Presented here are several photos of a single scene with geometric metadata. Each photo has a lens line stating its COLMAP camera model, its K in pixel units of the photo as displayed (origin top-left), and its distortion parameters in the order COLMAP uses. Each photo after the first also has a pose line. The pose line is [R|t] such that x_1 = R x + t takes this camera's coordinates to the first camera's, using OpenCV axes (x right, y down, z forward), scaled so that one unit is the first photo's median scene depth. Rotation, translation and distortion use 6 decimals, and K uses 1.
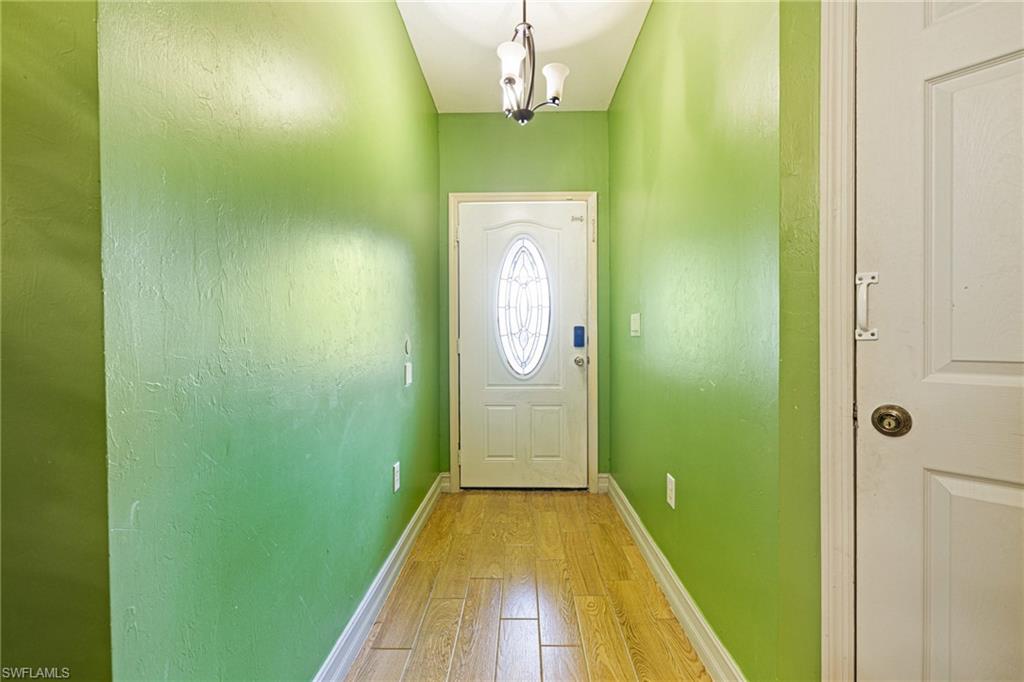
lens RADIAL K [[447.6, 0, 507.4], [0, 447.6, 340.7], [0, 0, 1]] dist [0.000765, 0.000112]
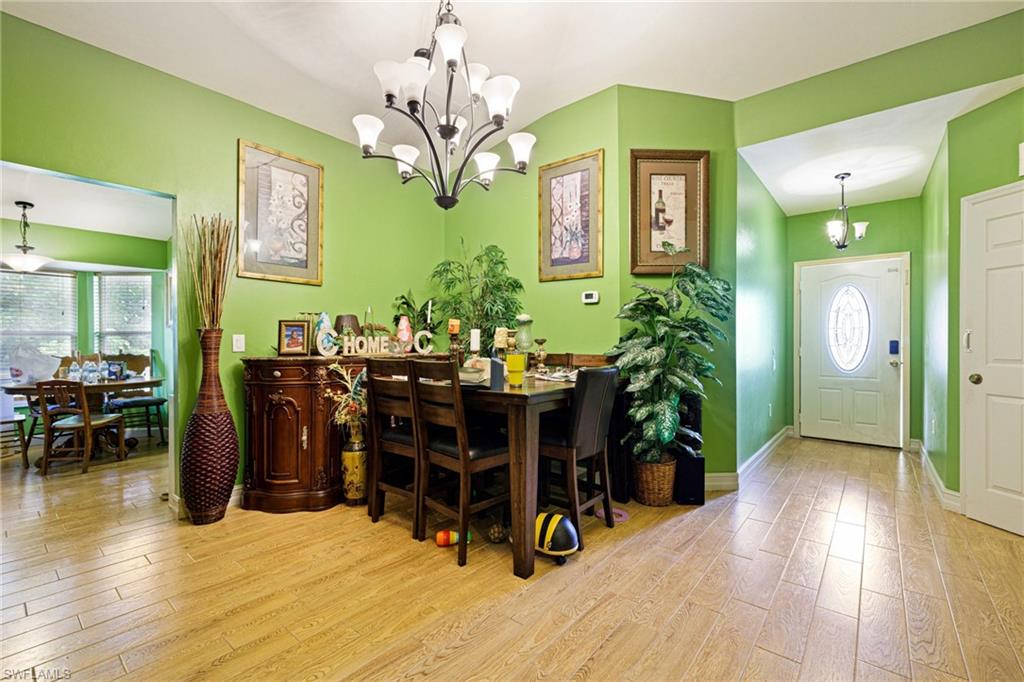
lens RADIAL K [[428.1, 0, 514.9], [0, 428.1, 341.2], [0, 0, 1]] dist [-0.001981, -0.000318]
pose [[0.784770, 0.005627, -0.619761, 0.048316], [-0.010625, 0.999934, -0.004375, -0.010655], [0.619695, 0.010018, 0.784778, -0.945554]]
